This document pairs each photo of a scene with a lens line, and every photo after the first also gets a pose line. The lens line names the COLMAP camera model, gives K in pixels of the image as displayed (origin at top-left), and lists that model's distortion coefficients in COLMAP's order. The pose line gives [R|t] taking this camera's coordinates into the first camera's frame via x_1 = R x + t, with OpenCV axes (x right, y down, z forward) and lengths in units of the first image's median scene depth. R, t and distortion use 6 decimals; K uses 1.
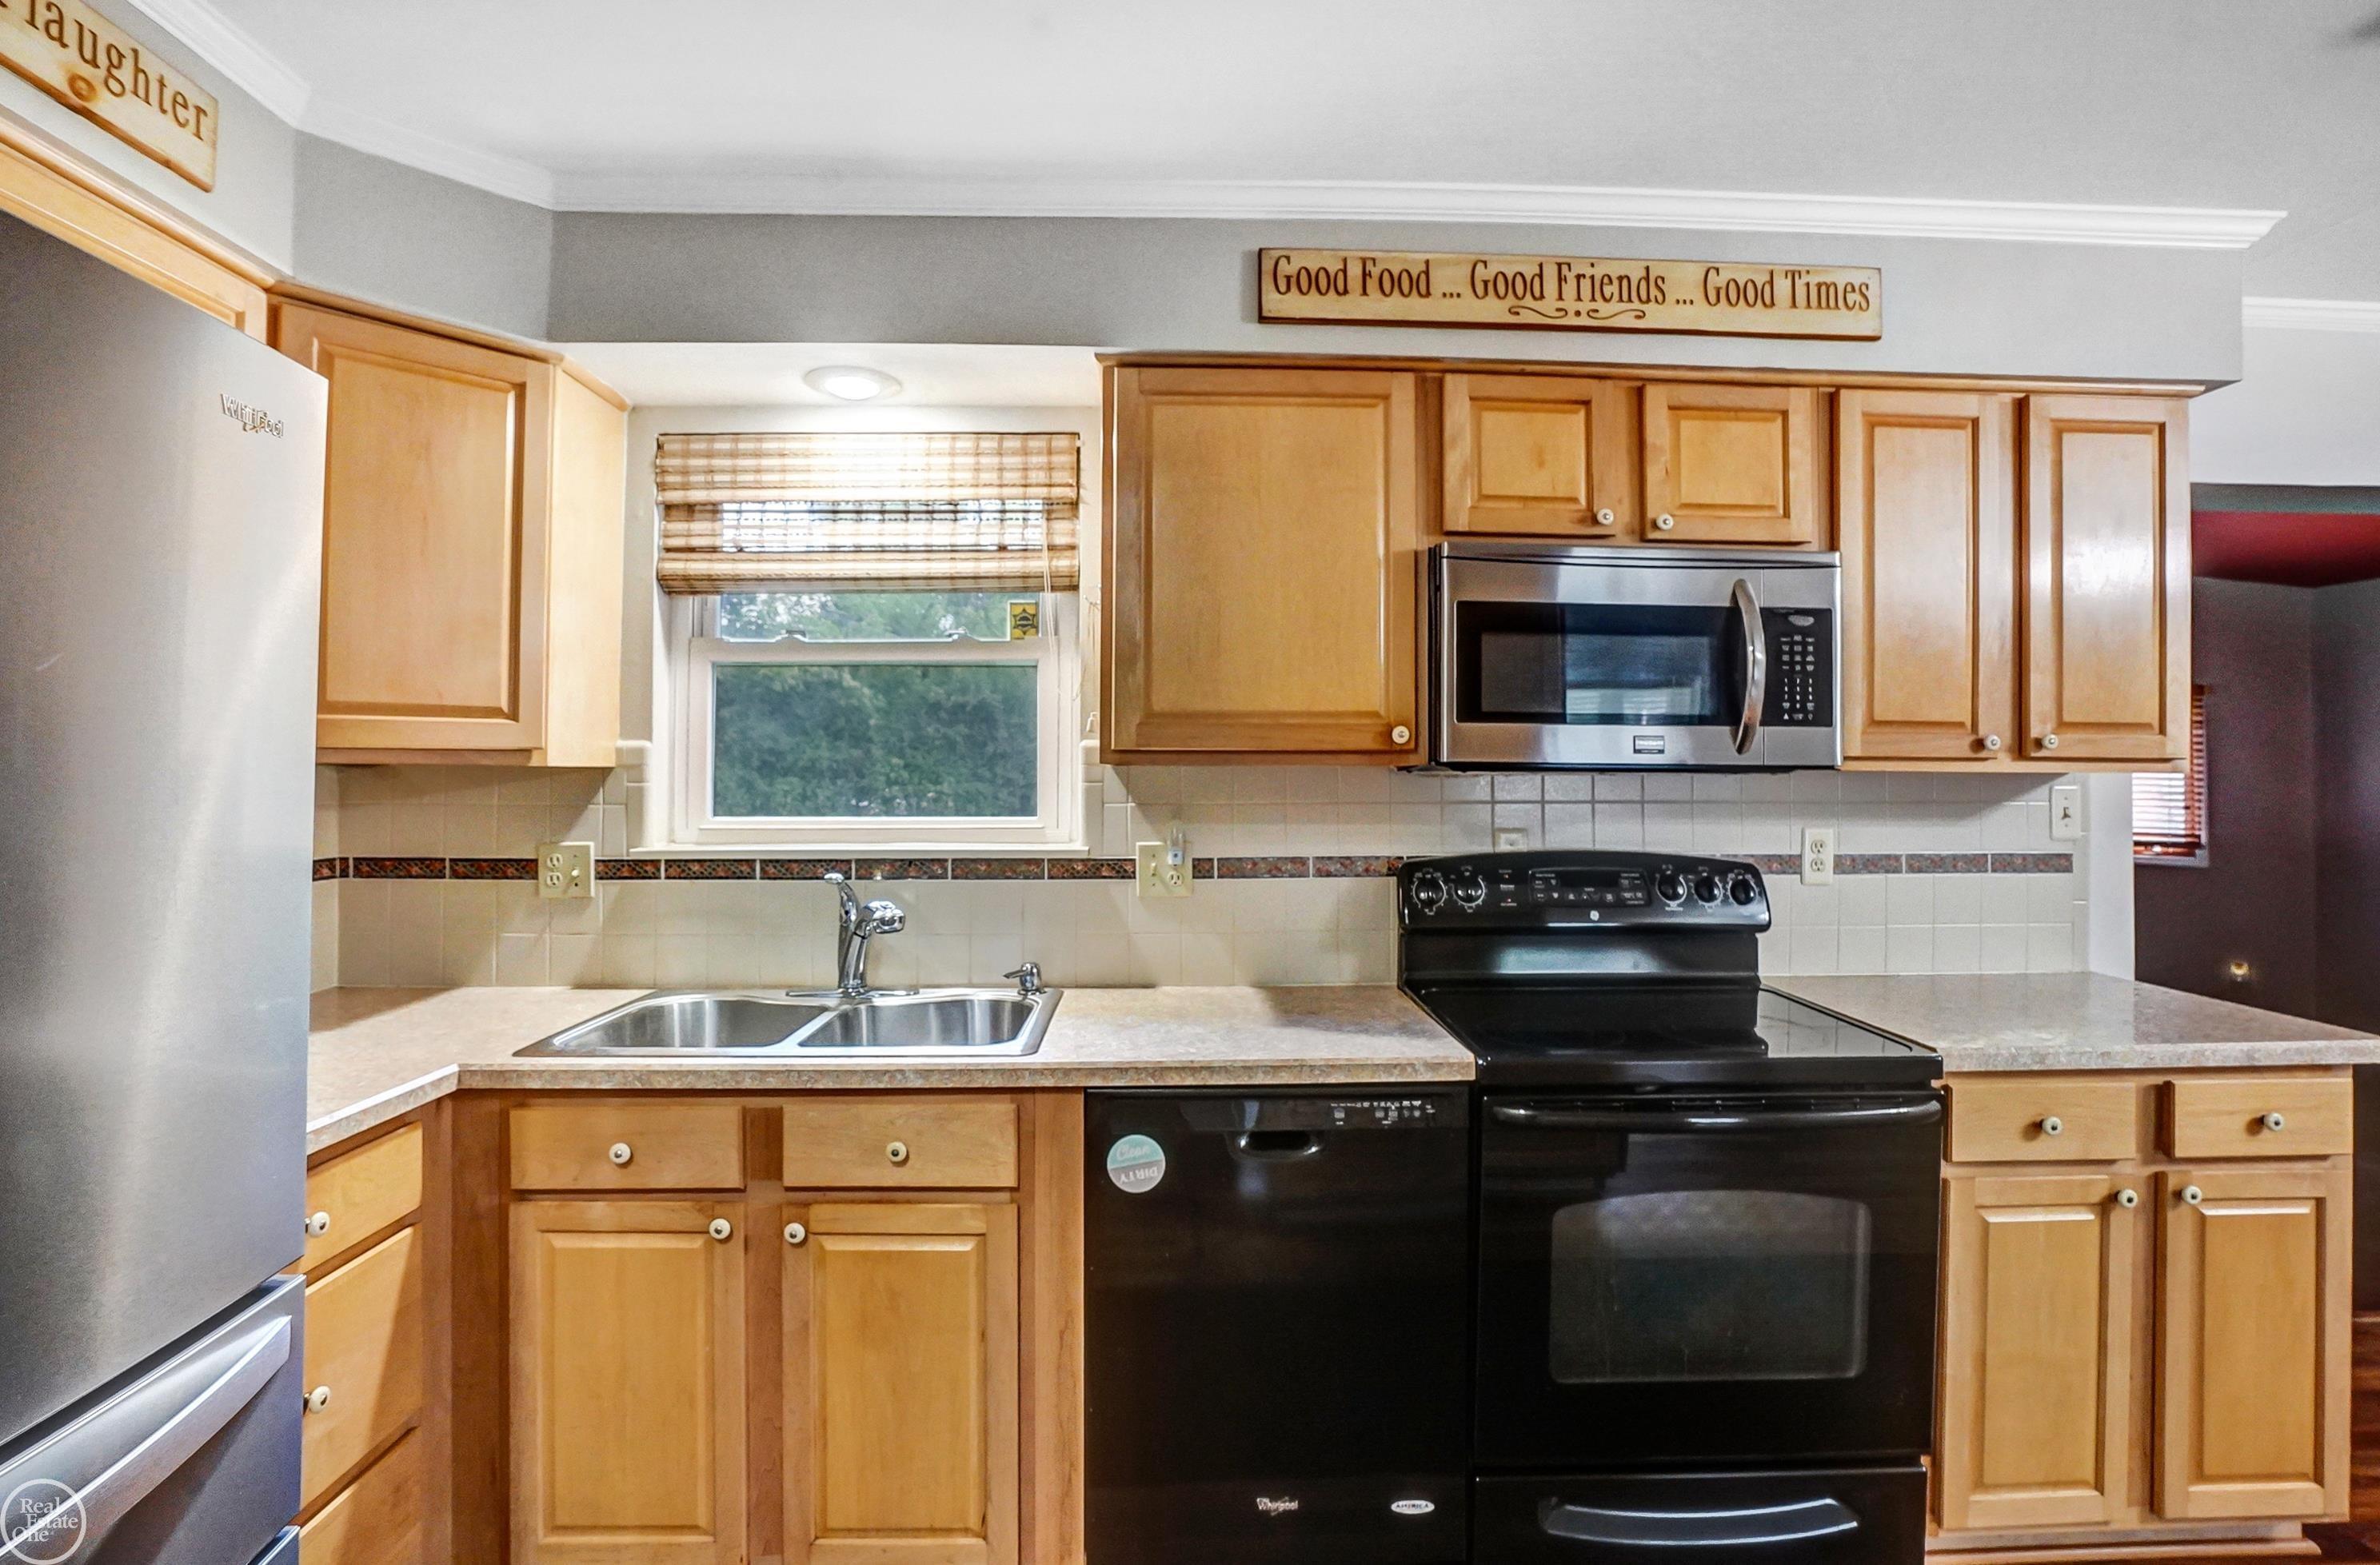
lens RADIAL K [[1171.5, 0, 1194.4], [0, 1171.5, 763.6], [0, 0, 1]] dist [-0.051949, 0.021231]
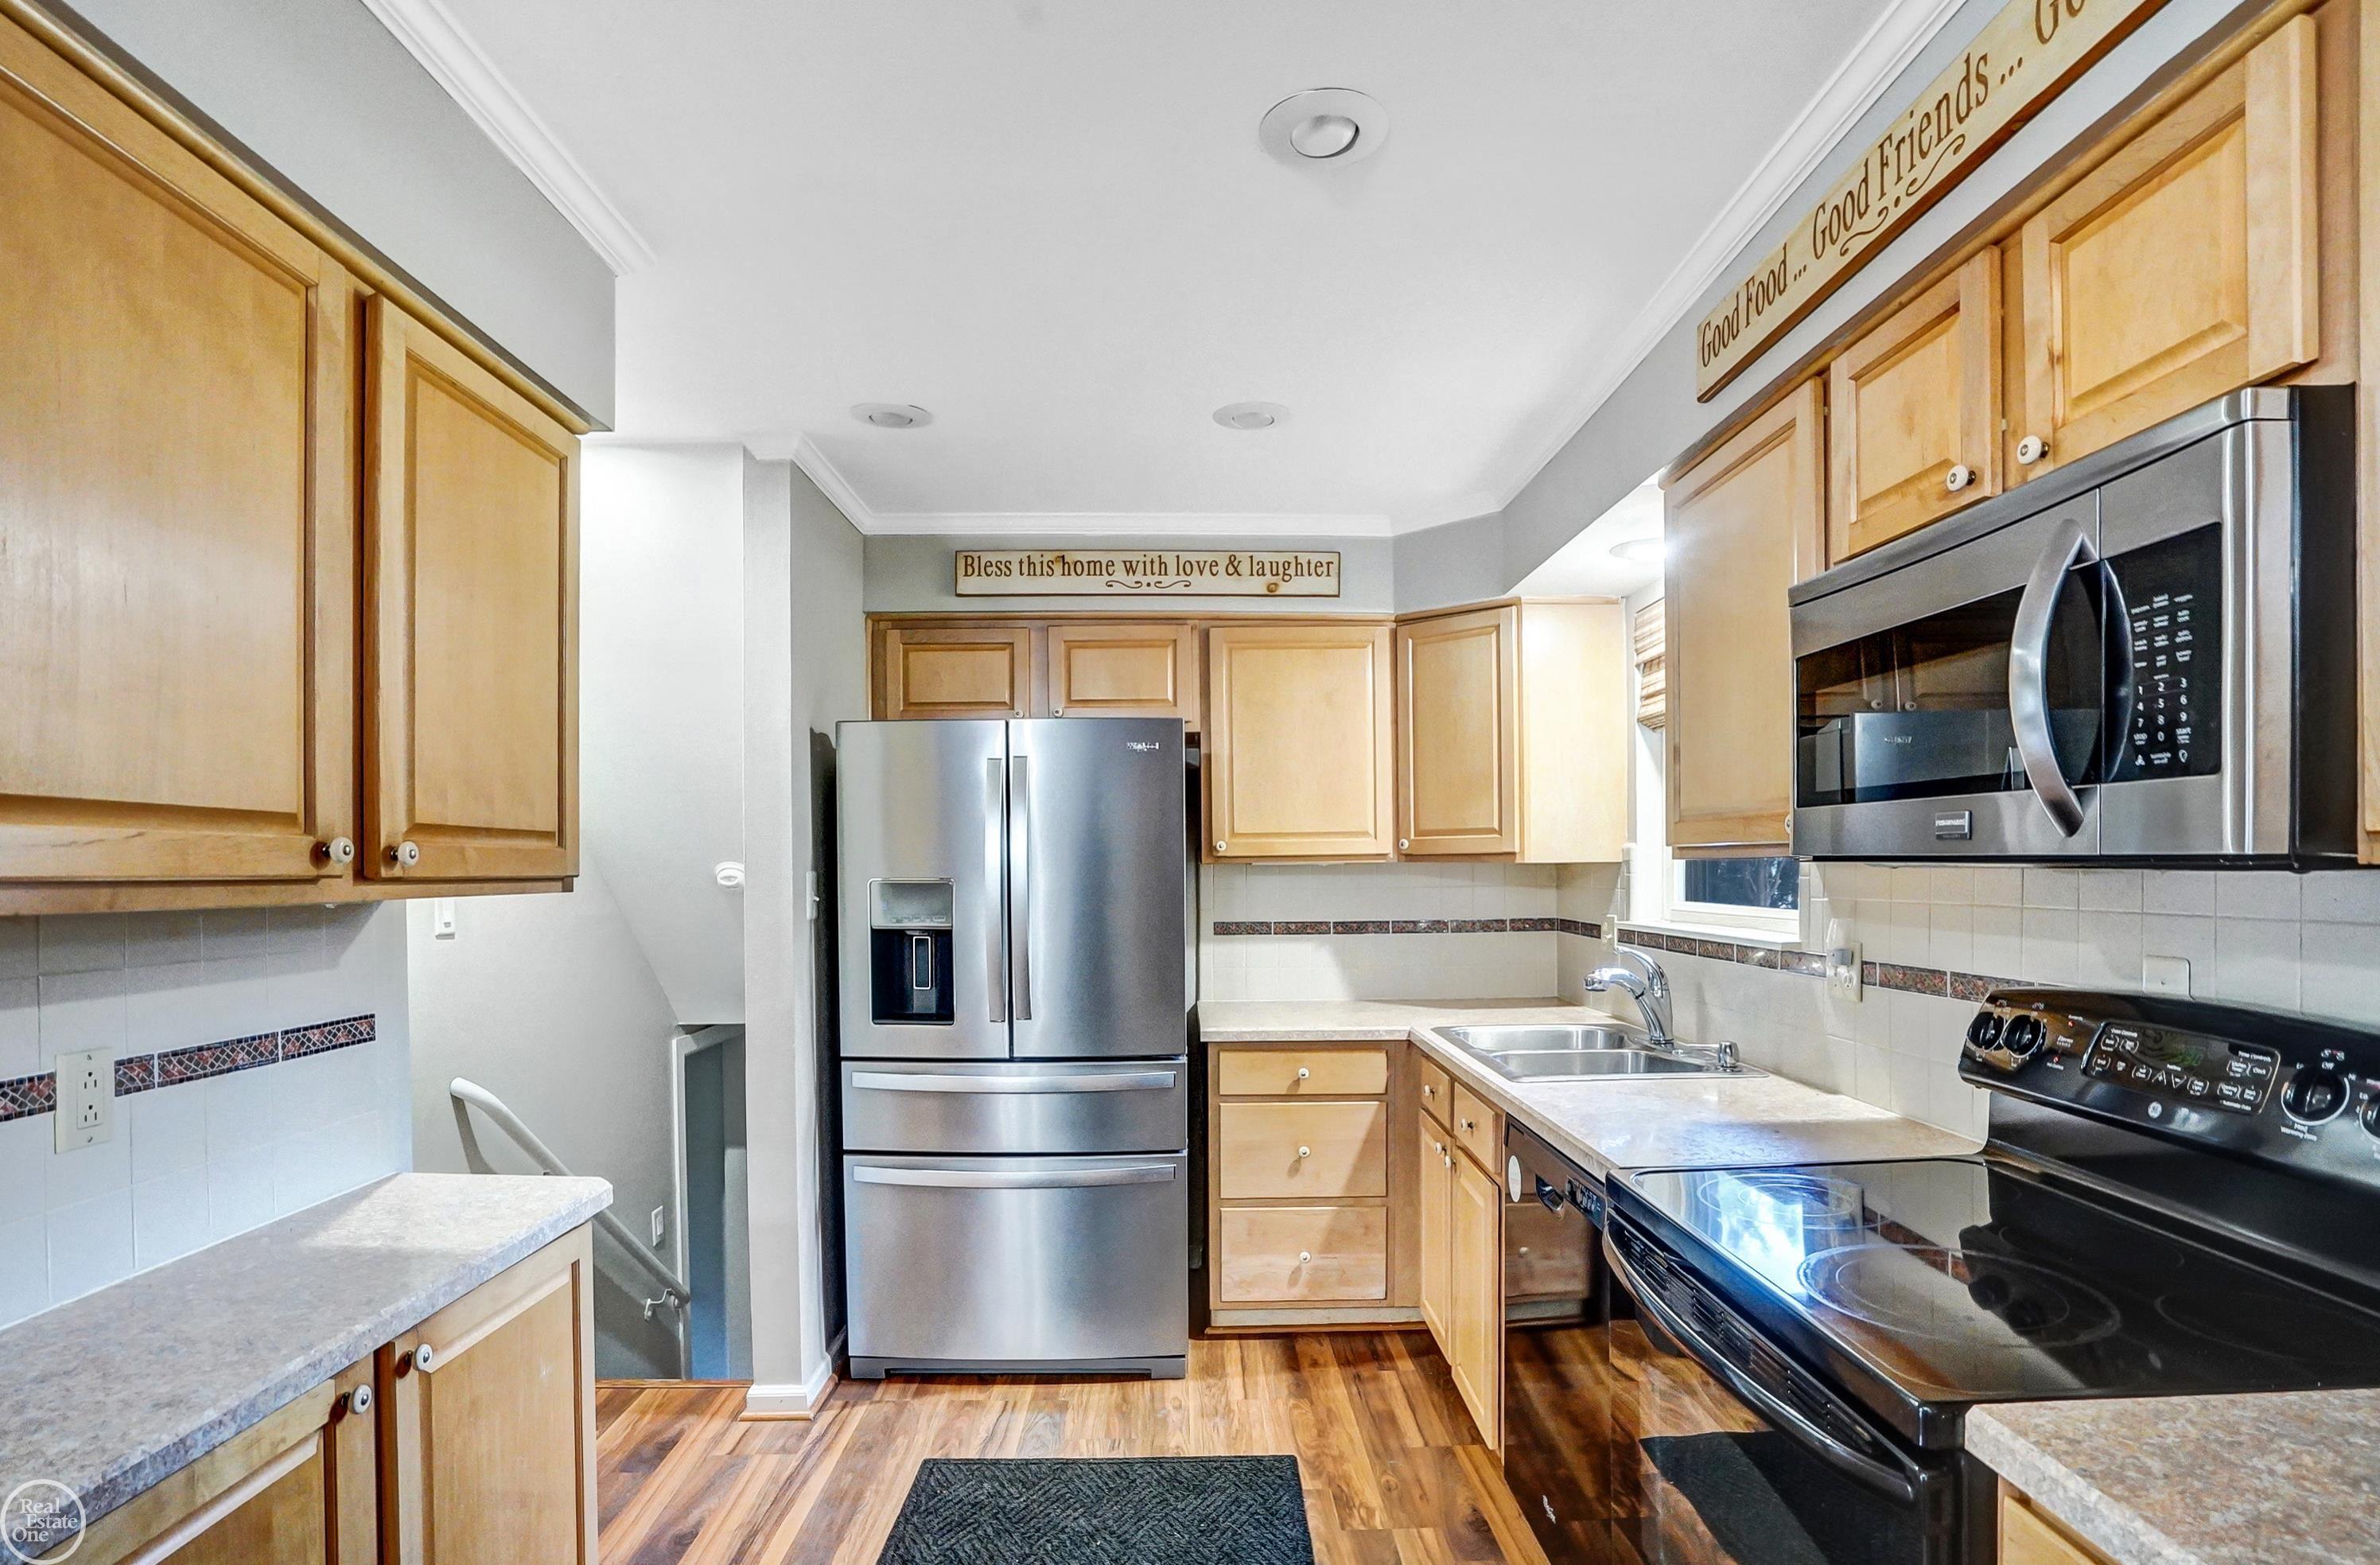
lens RADIAL K [[1164.5, 0, 1201.4], [0, 1164.5, 902.2], [0, 0, 1]] dist [-0.052089, 0.021757]
pose [[-0.017233, 0.031281, -0.999362, 1.022858], [0.018135, 0.999356, 0.030968, -0.000803], [0.999687, -0.017590, -0.017789, 0.589328]]
